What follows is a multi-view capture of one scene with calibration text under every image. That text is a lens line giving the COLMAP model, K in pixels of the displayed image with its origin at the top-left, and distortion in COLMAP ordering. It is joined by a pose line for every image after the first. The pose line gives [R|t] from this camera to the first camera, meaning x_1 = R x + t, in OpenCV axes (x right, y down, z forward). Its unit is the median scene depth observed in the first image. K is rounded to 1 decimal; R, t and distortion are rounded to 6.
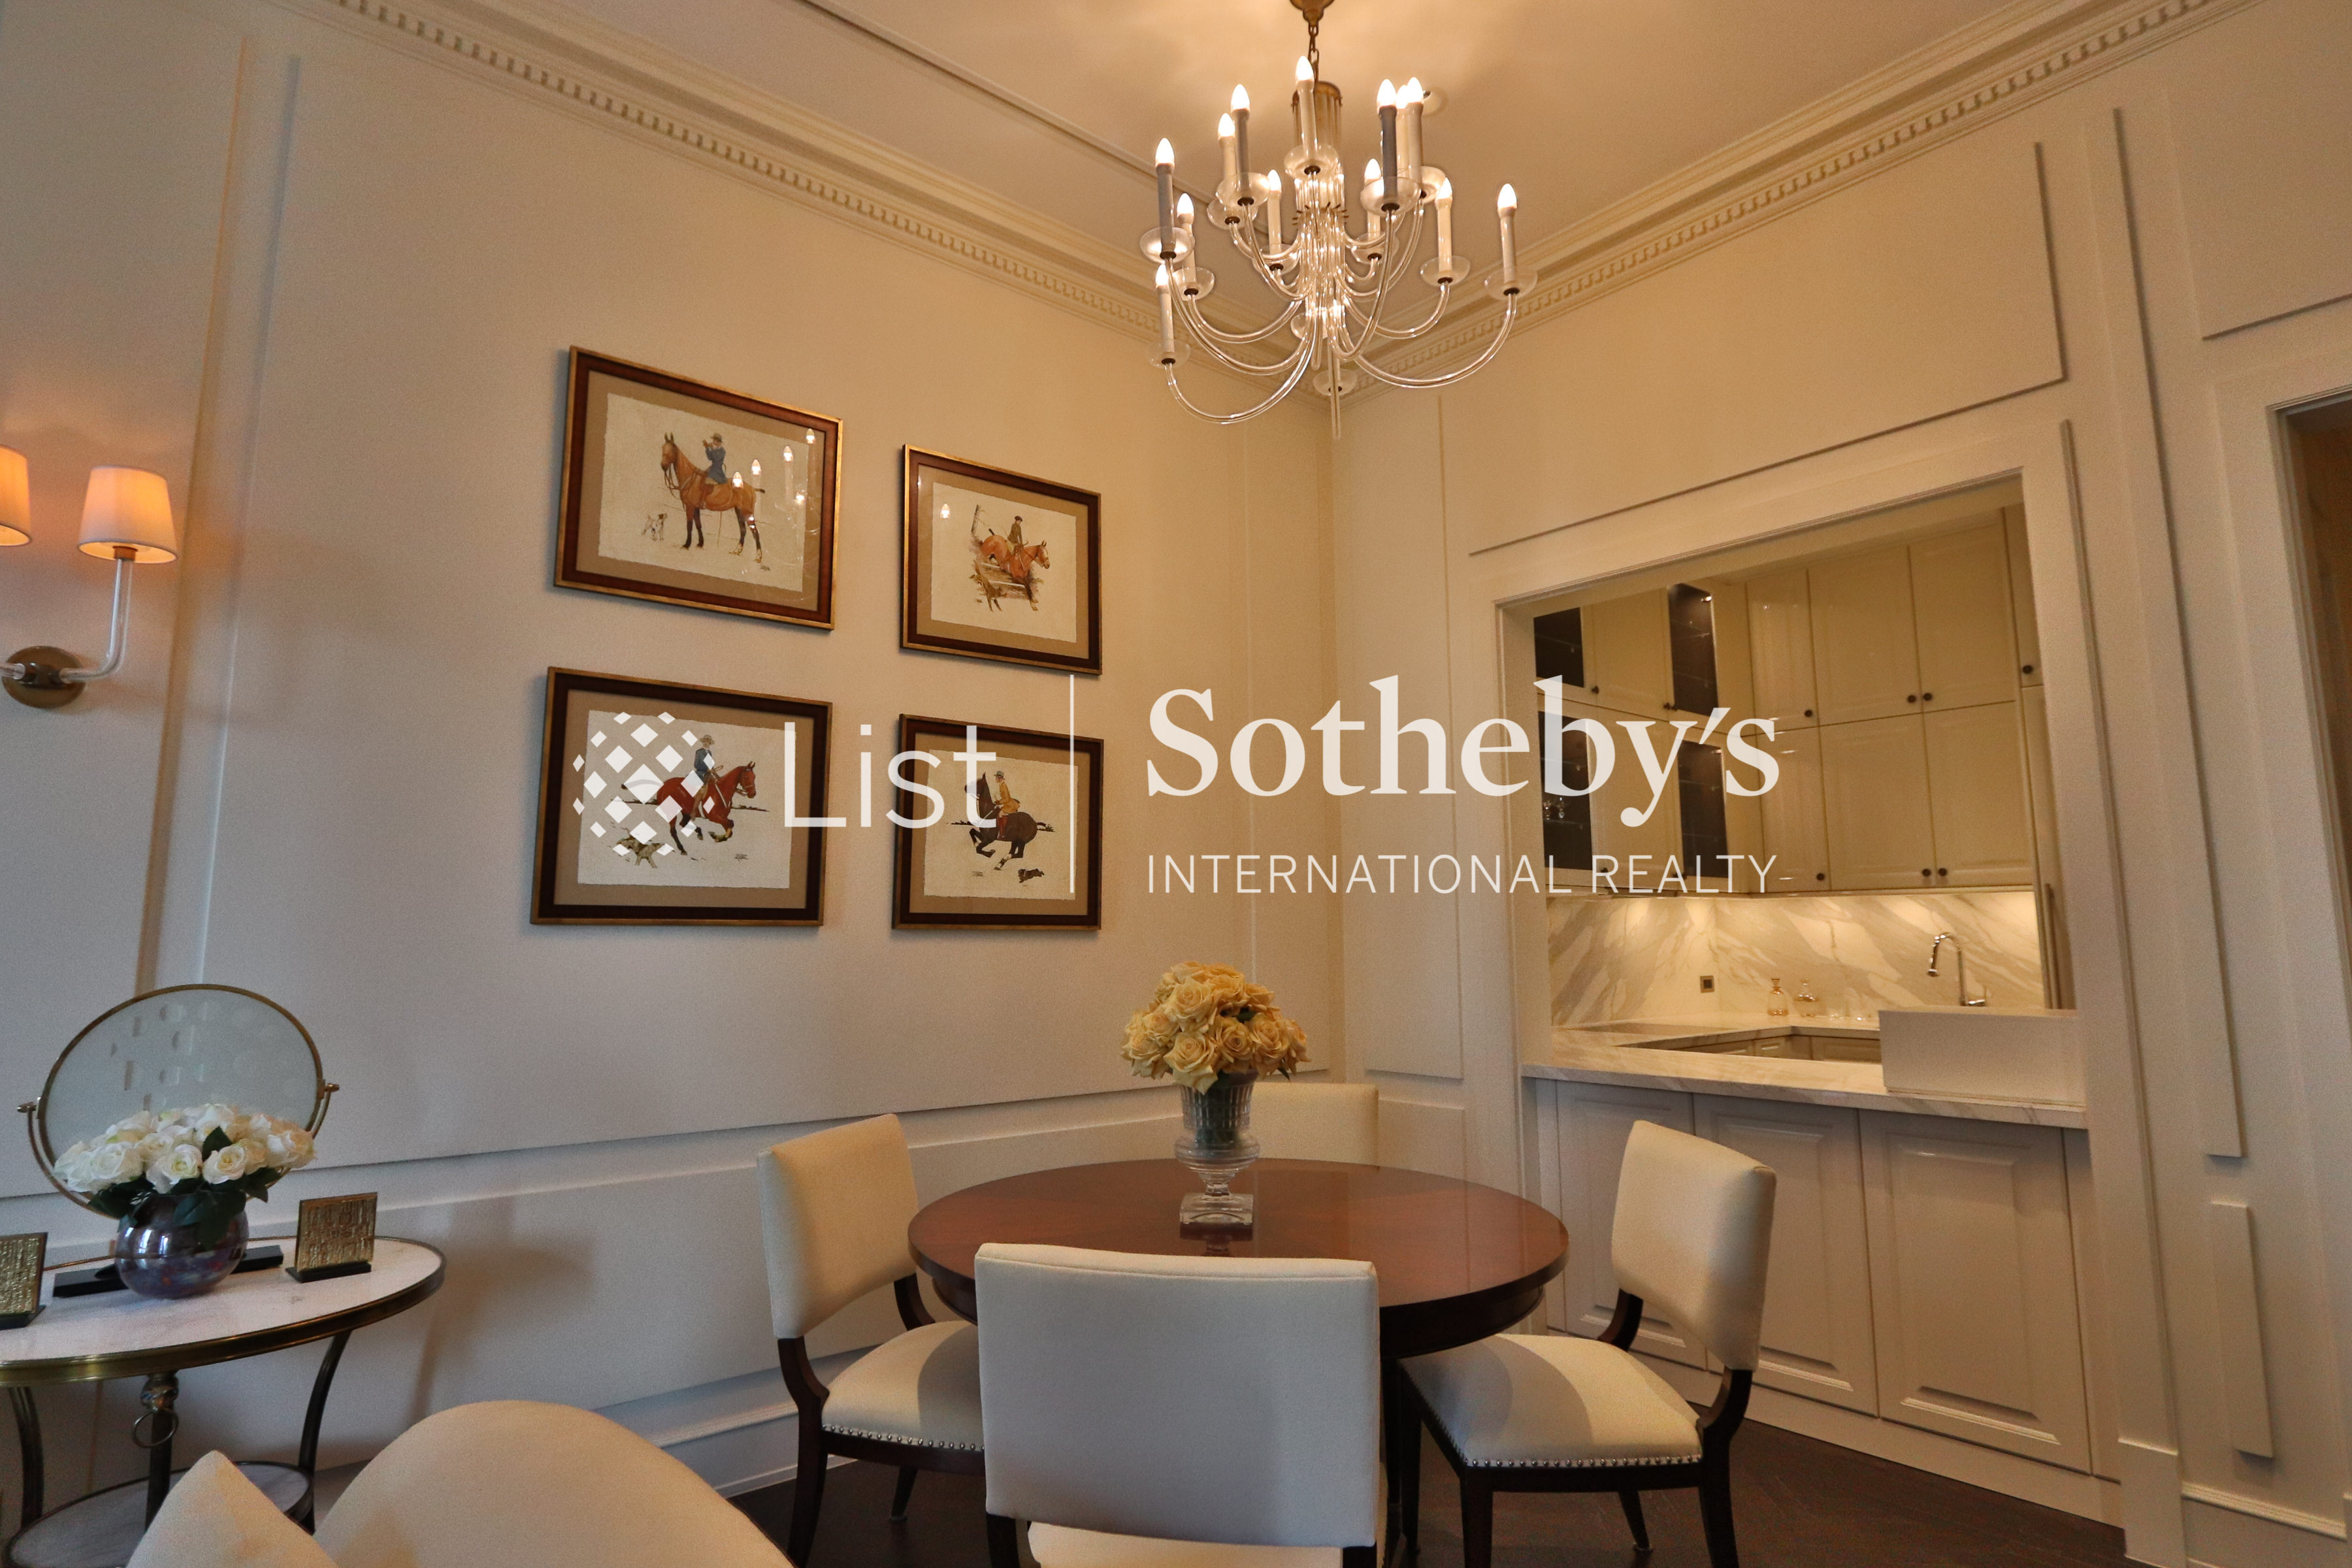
lens RADIAL K [[1235.0, 0, 1179.6], [0, 1235.0, 788.7], [0, 0, 1]] dist [-0.008176, -0.002269]
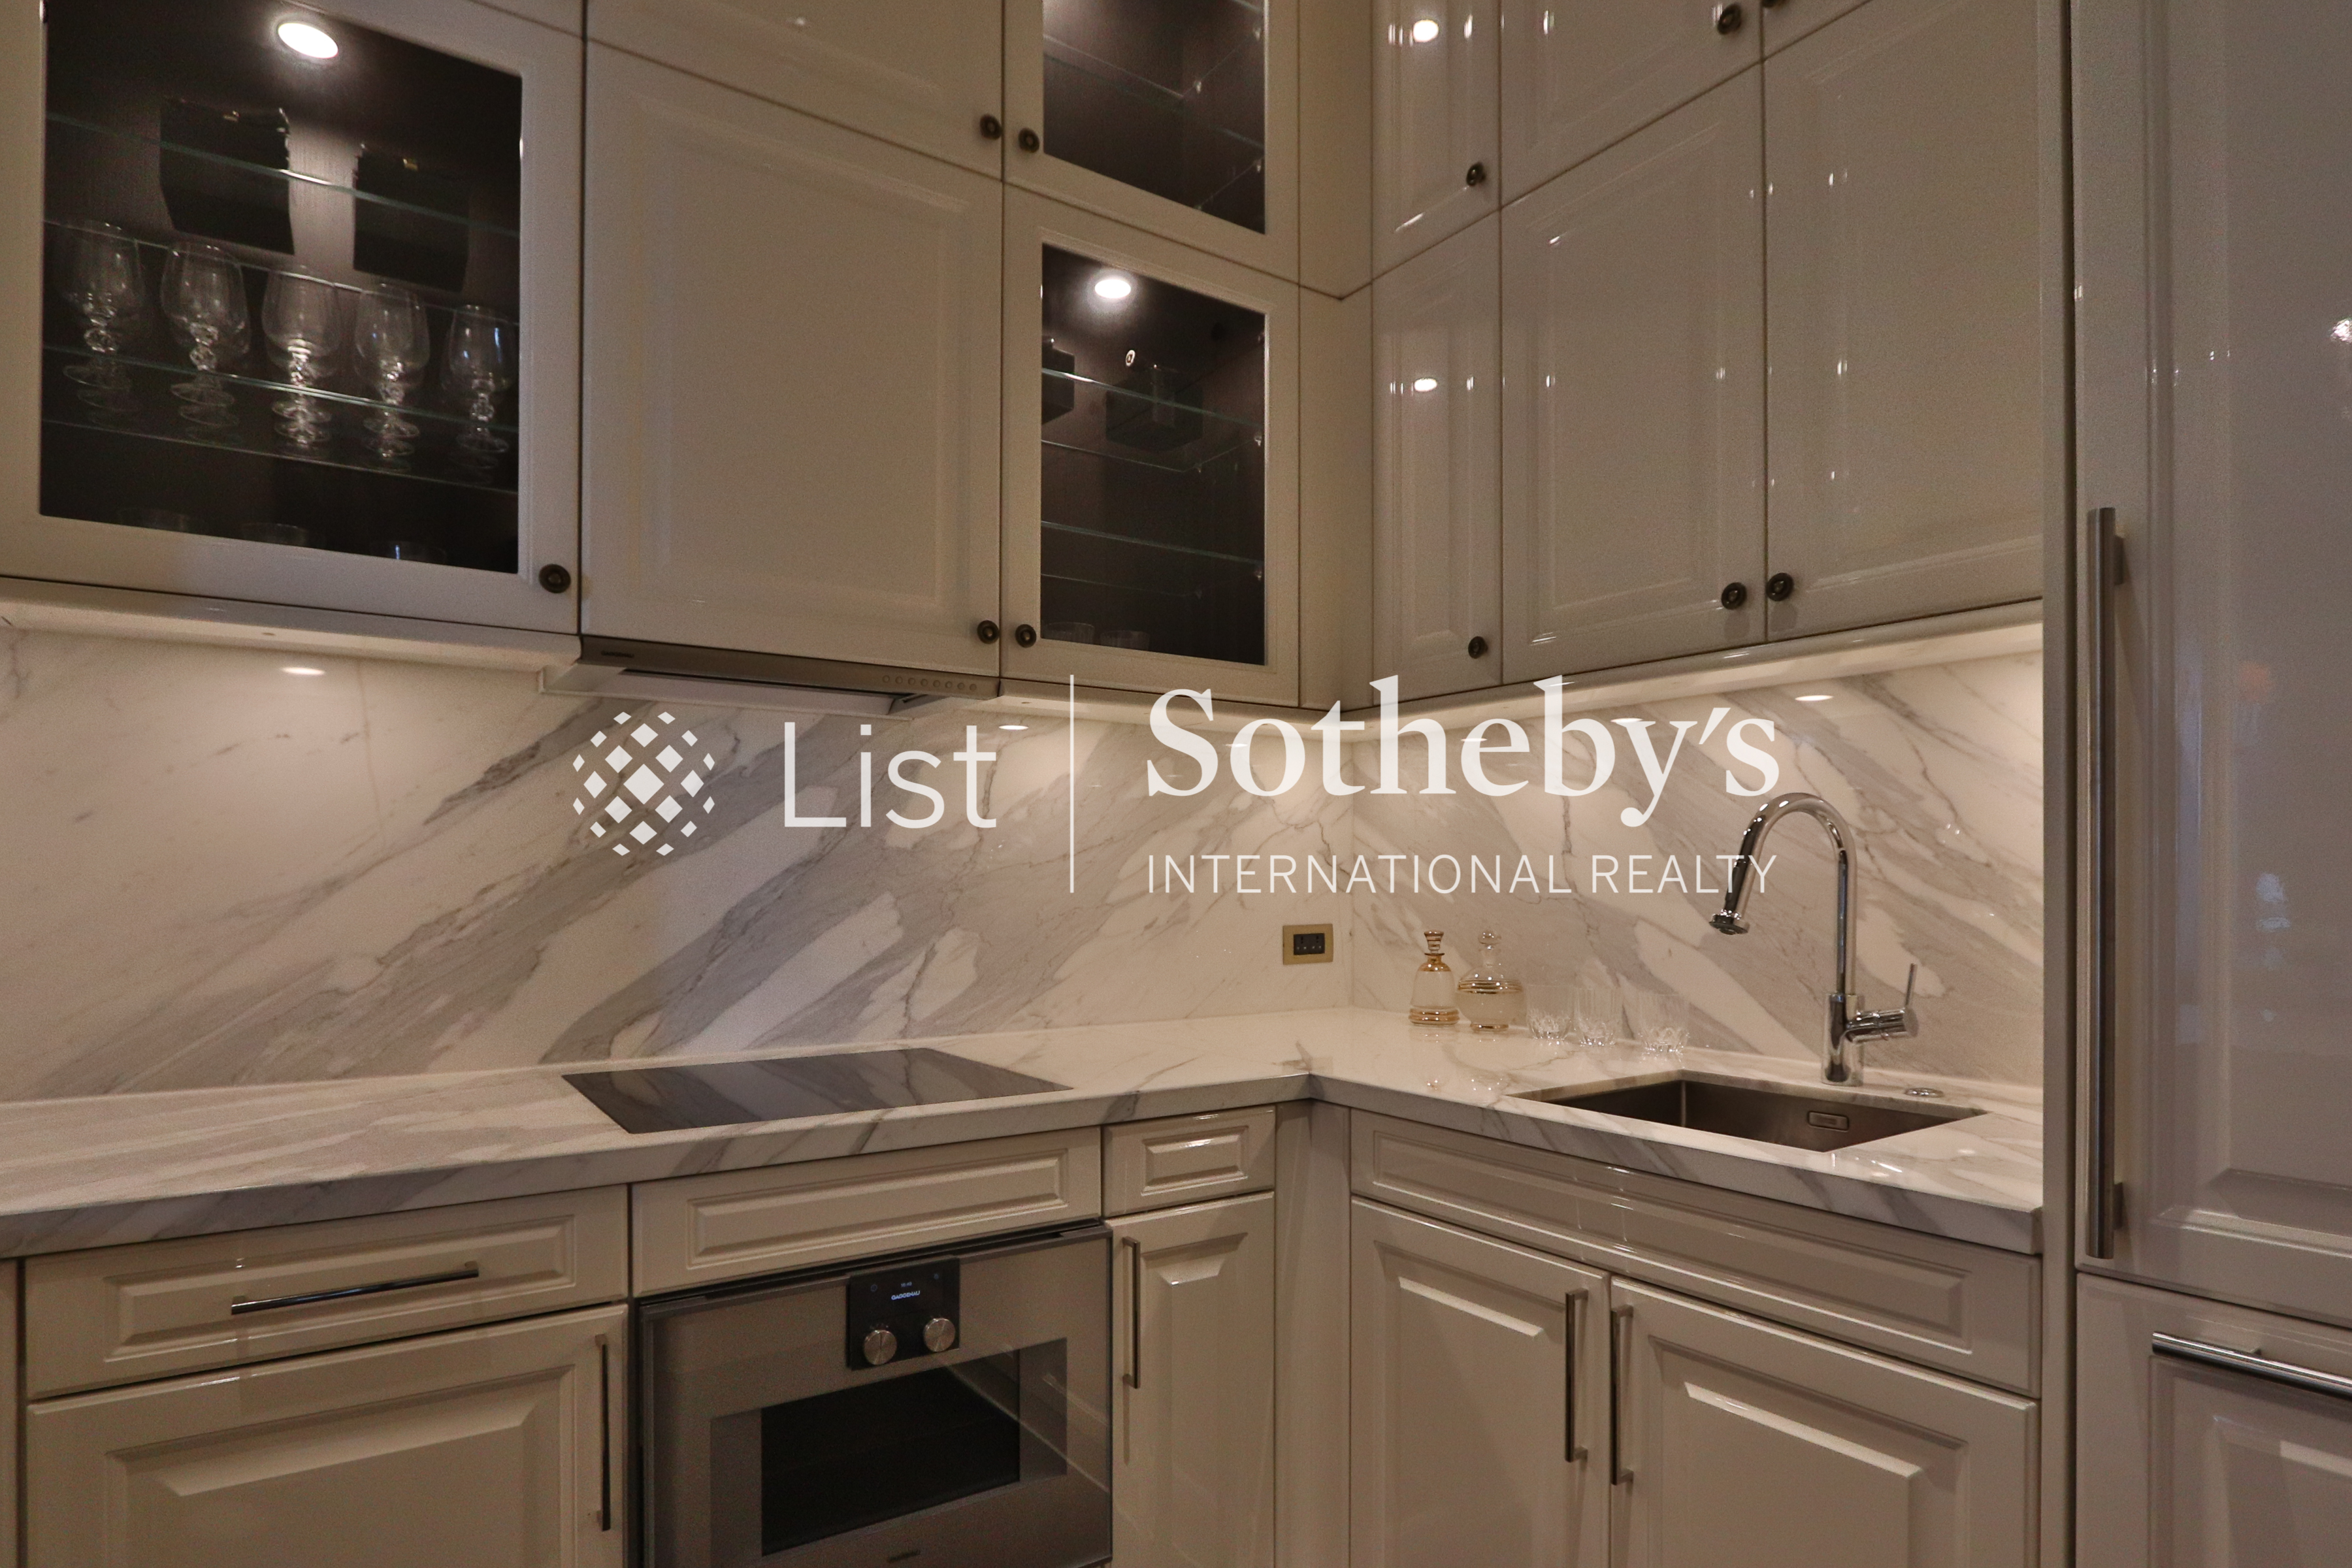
lens RADIAL K [[1235.0, 0, 1178.8], [0, 1235.0, 885.0], [0, 0, 1]] dist [-0.008176, -0.002269]
pose [[0.994232, 0.004917, -0.107142, 0.927287], [0.008352, 0.992367, 0.123039, 0.185002], [0.106929, -0.123224, 0.986601, 1.247893]]
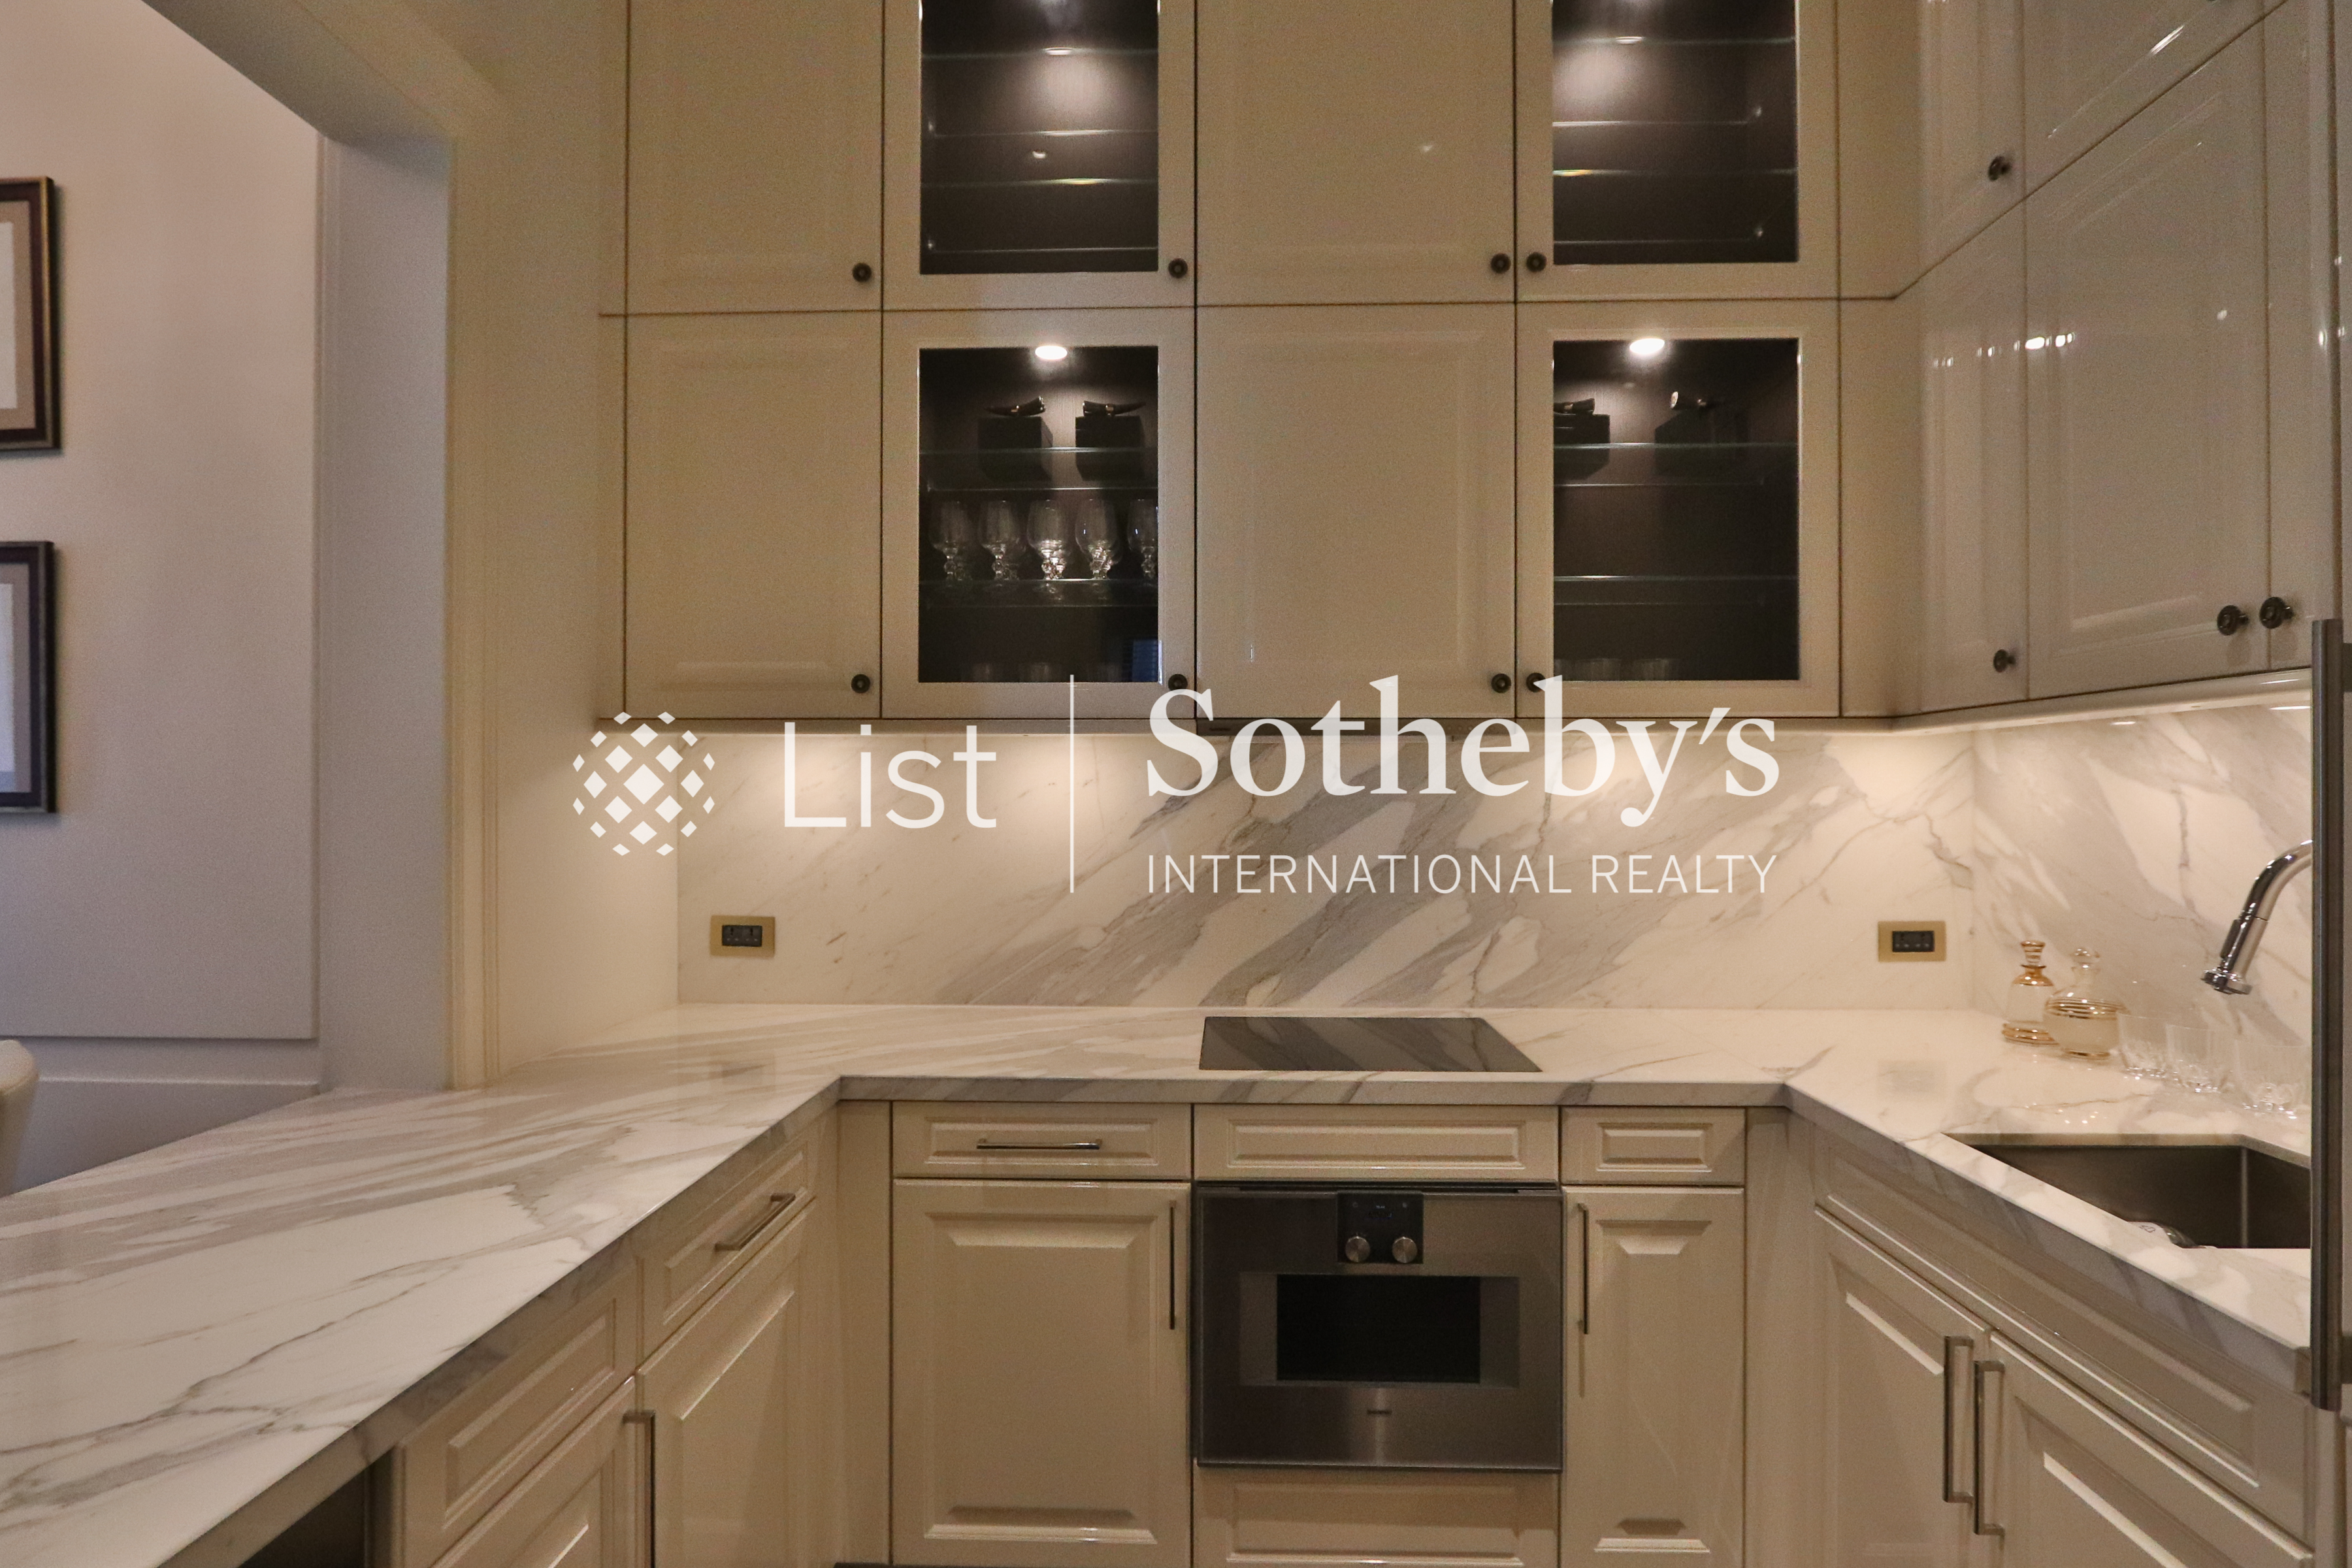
lens RADIAL K [[1235.0, 0, 1214.2], [0, 1235.0, 803.6], [0, 0, 1]] dist [-0.008176, -0.002269]
pose [[0.741644, 0.005270, -0.670773, 1.145904], [0.079835, 0.992168, 0.096065, 0.118983], [0.666026, -0.124797, 0.735415, 1.187787]]
